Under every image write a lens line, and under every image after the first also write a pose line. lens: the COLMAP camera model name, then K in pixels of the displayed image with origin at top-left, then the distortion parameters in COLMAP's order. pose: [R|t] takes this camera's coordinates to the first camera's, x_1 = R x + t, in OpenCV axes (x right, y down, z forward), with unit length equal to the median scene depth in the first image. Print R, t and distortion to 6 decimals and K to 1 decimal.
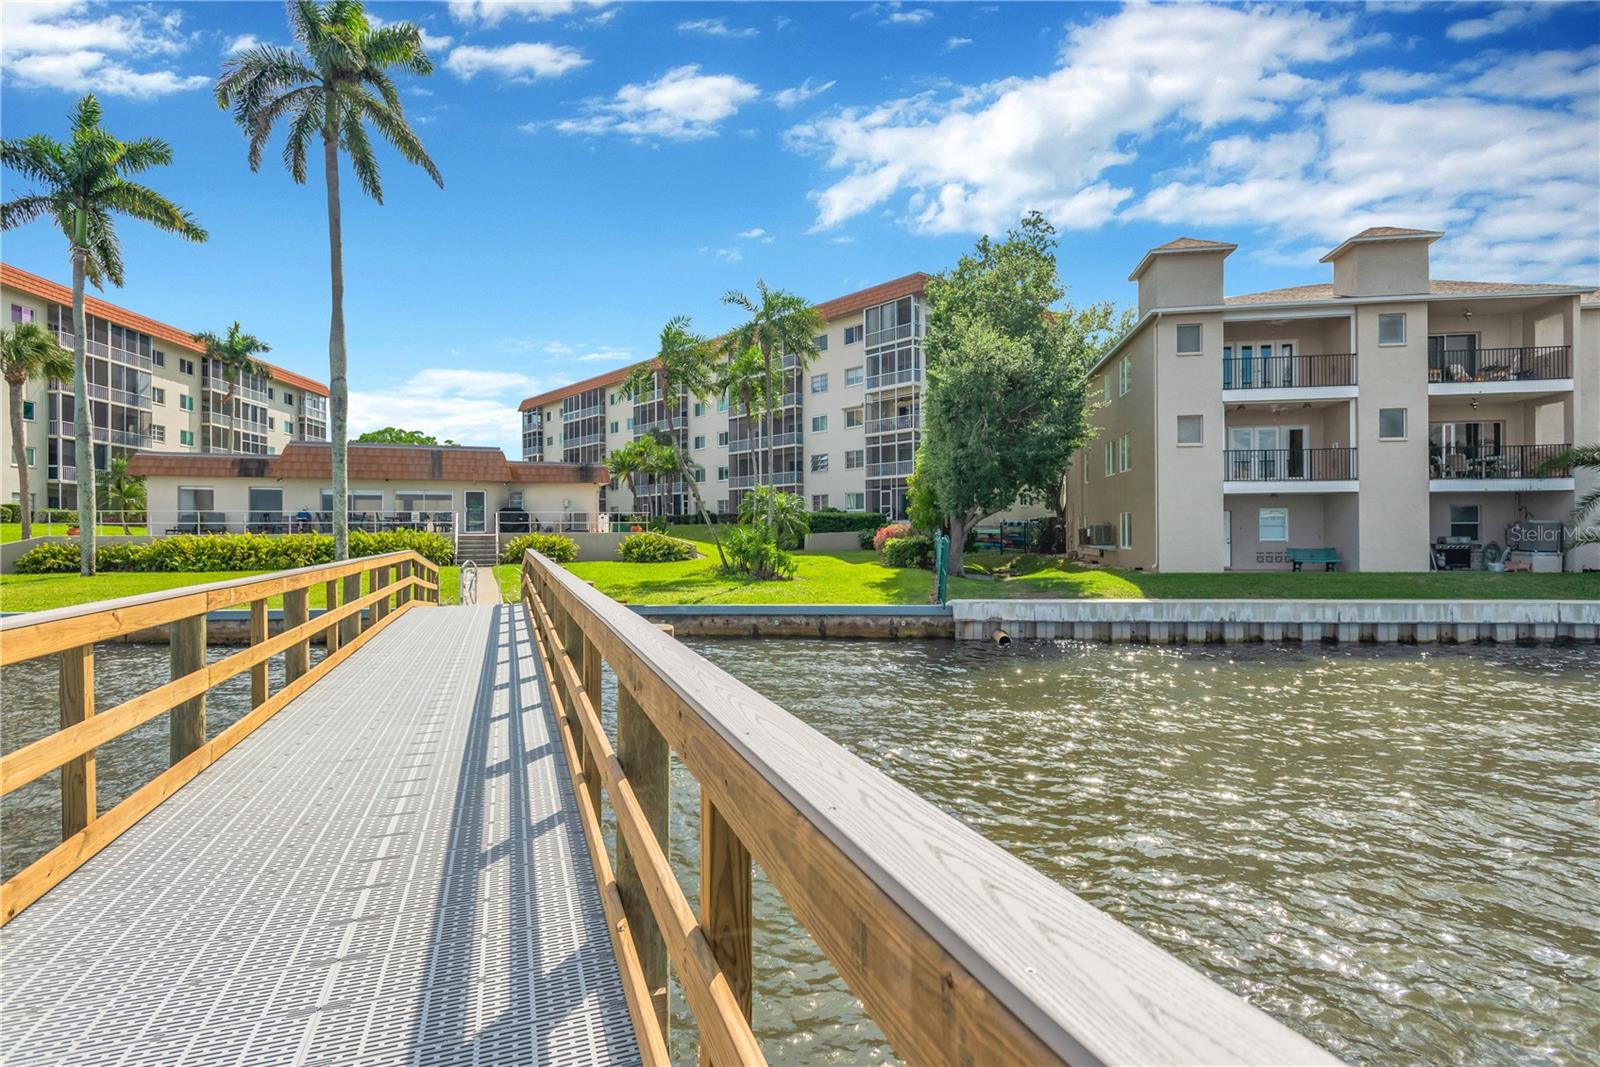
lens RADIAL K [[812.7, 0, 815.5], [0, 812.7, 541.0], [0, 0, 1]] dist [0.020822, -0.001810]
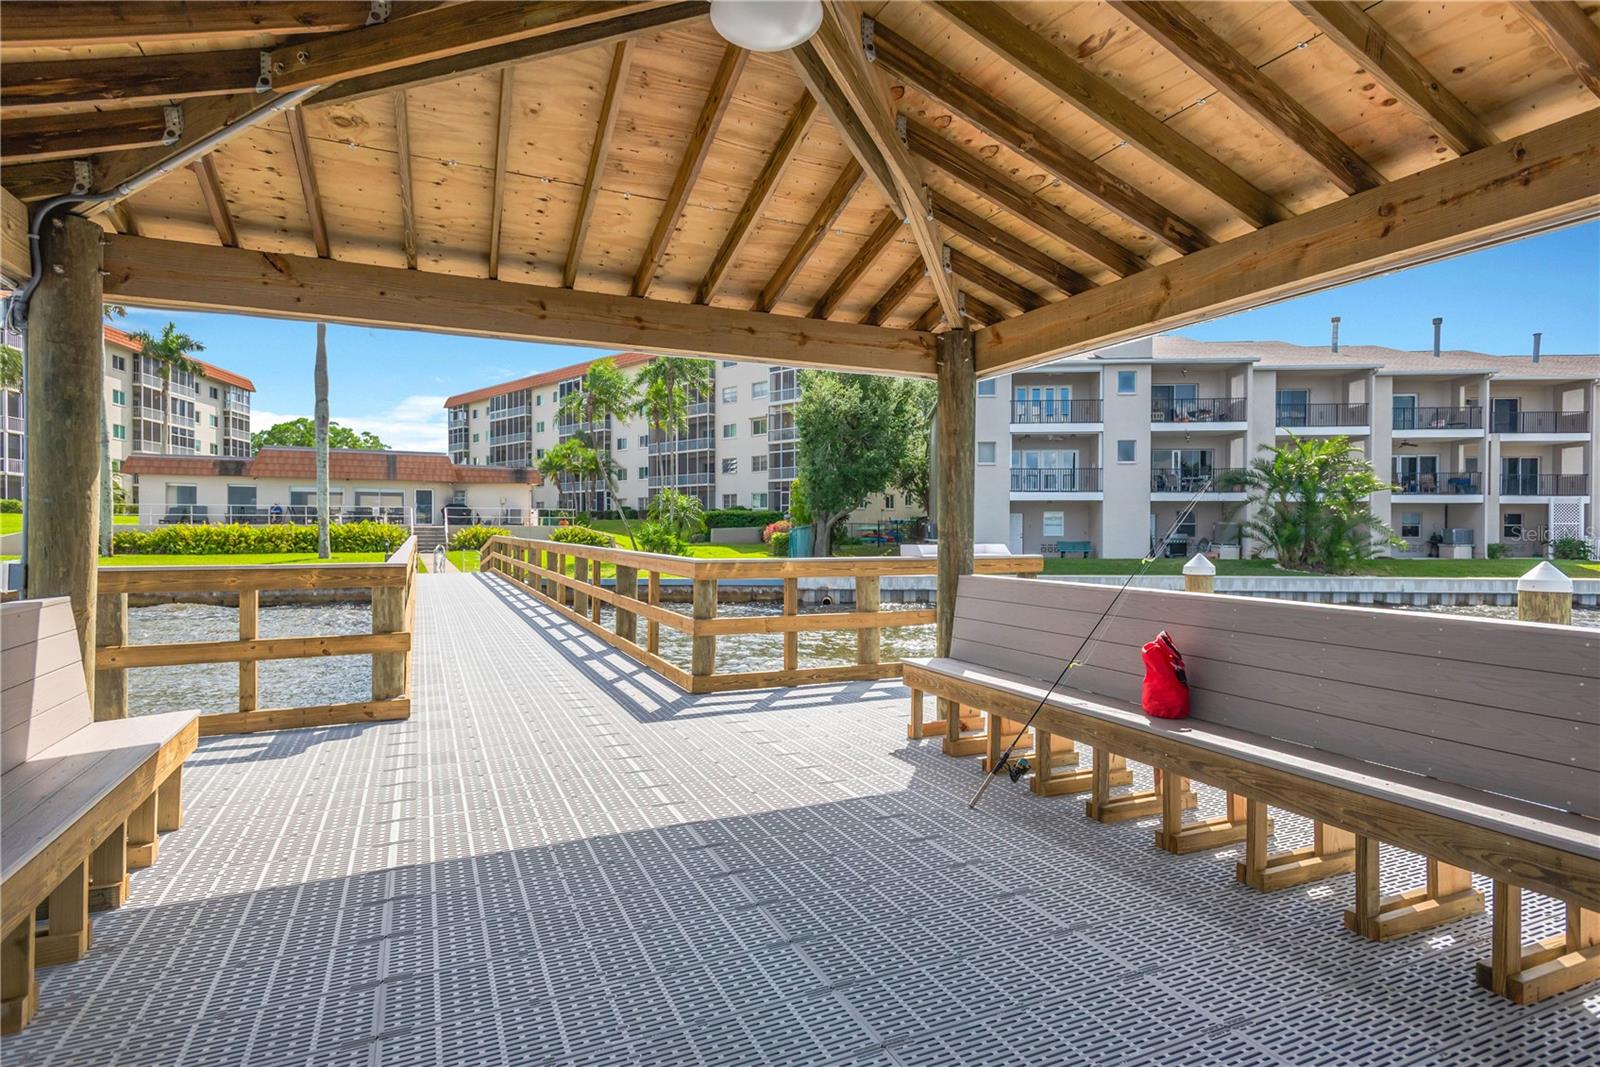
lens RADIAL K [[812.7, 0, 805.7], [0, 812.7, 538.0], [0, 0, 1]] dist [0.020822, -0.001810]
pose [[0.996966, 0.007489, 0.077474, 0.026786], [-0.007532, 0.999972, 0.000269, 0.002794], [-0.077469, -0.000851, 0.996994, -0.142437]]
